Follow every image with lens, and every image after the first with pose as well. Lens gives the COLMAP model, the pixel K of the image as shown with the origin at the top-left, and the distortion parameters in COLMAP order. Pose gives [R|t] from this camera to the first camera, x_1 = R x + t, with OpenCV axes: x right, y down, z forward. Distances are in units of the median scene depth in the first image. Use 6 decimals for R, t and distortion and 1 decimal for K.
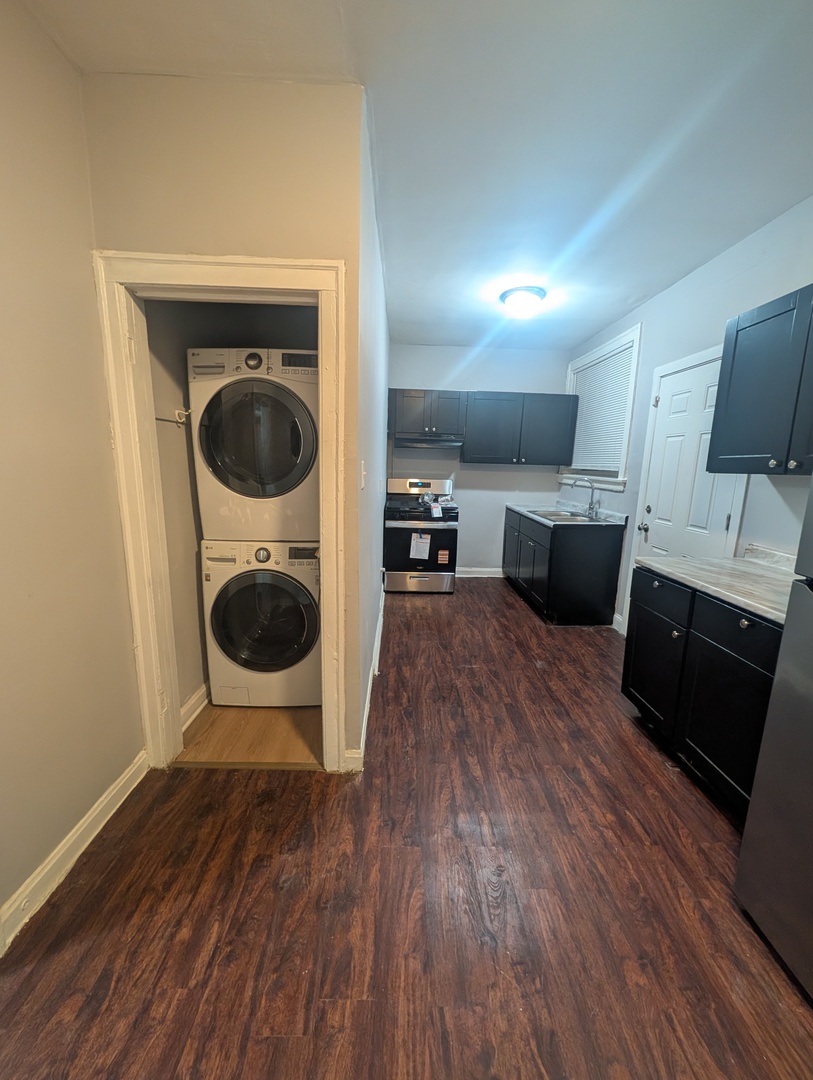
lens RADIAL K [[416.0, 0, 402.4], [0, 416.0, 540.0], [0, 0, 1]] dist [0.001659, 0.000032]
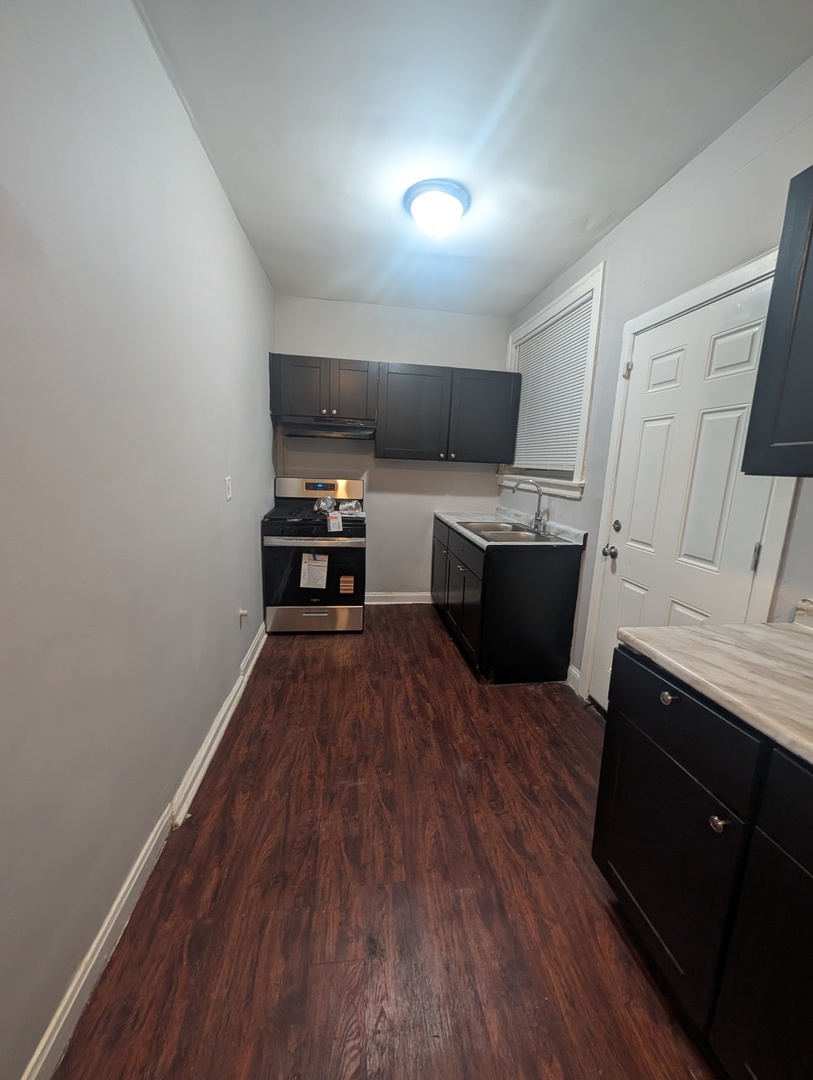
lens RADIAL K [[416.0, 0, 402.4], [0, 416.0, 540.0], [0, 0, 1]] dist [0.001659, 0.000032]
pose [[0.993593, -0.007304, 0.112784, 0.141079], [0.006949, 0.999970, 0.003545, -0.050388], [-0.112807, -0.002738, 0.993613, 0.316095]]
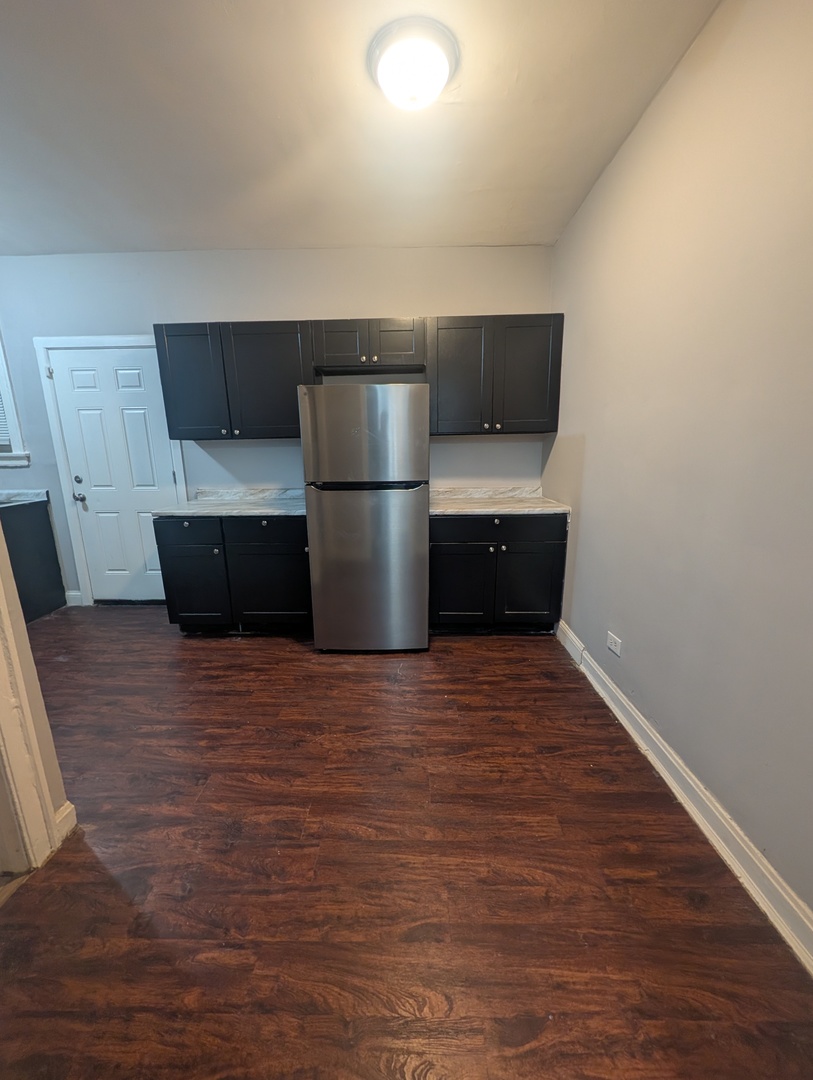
lens RADIAL K [[416.0, 0, 402.4], [0, 416.0, 540.0], [0, 0, 1]] dist [0.001659, 0.000032]
pose [[0.045457, -0.241623, 0.969305, -0.381437], [0.195003, 0.953788, 0.228610, -0.008642], [-0.979749, 0.178626, 0.090474, 0.125423]]
